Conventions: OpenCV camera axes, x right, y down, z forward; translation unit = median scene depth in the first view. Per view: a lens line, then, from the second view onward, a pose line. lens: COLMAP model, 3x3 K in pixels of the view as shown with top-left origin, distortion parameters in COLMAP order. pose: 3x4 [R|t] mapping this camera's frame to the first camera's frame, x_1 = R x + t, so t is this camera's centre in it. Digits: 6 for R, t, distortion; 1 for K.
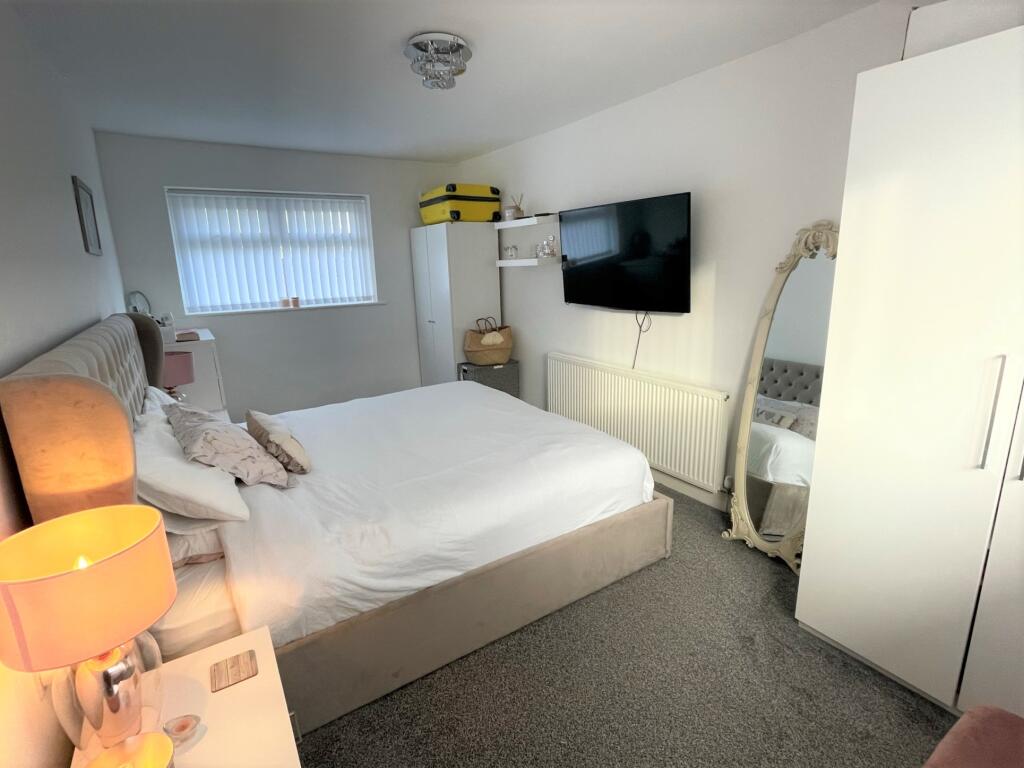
lens RADIAL K [[505.3, 0, 514.8], [0, 505.3, 381.6], [0, 0, 1]] dist [0.021569, 0.000095]
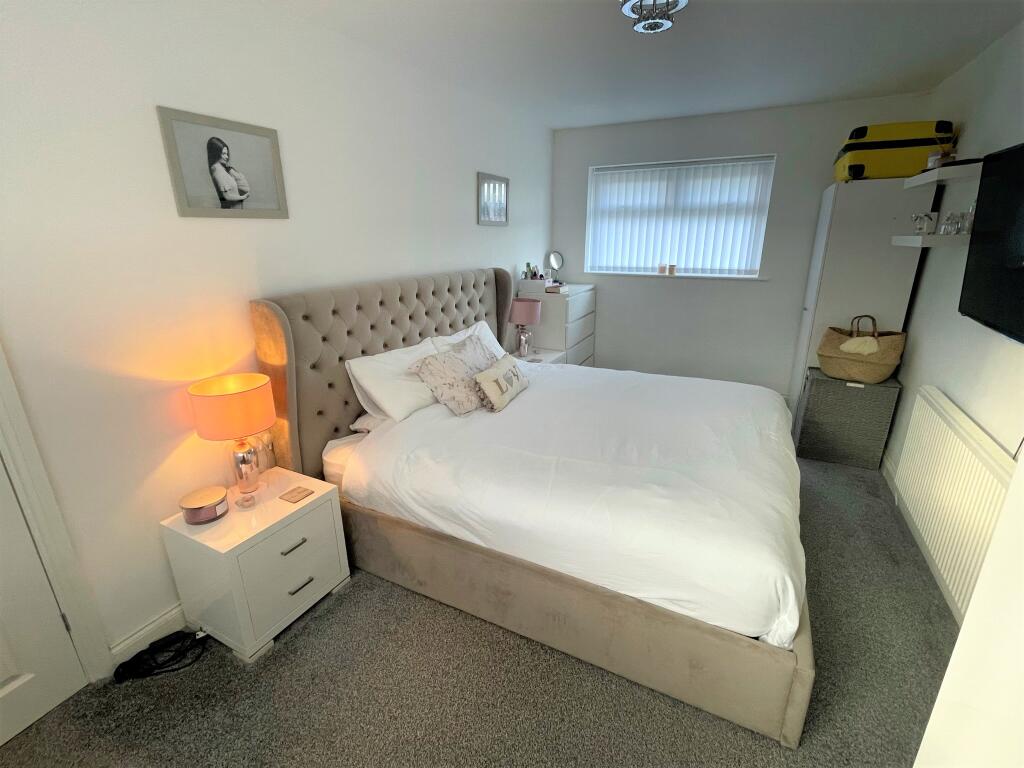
lens RADIAL K [[472.8, 0, 516.6], [0, 472.8, 385.1], [0, 0, 1]] dist [-0.000081, 0.000817]
pose [[0.499254, 0.293834, -0.815112, 0.288414], [-0.211448, 0.953617, 0.214251, -0.074586], [0.840259, 0.065388, 0.538228, 0.234786]]
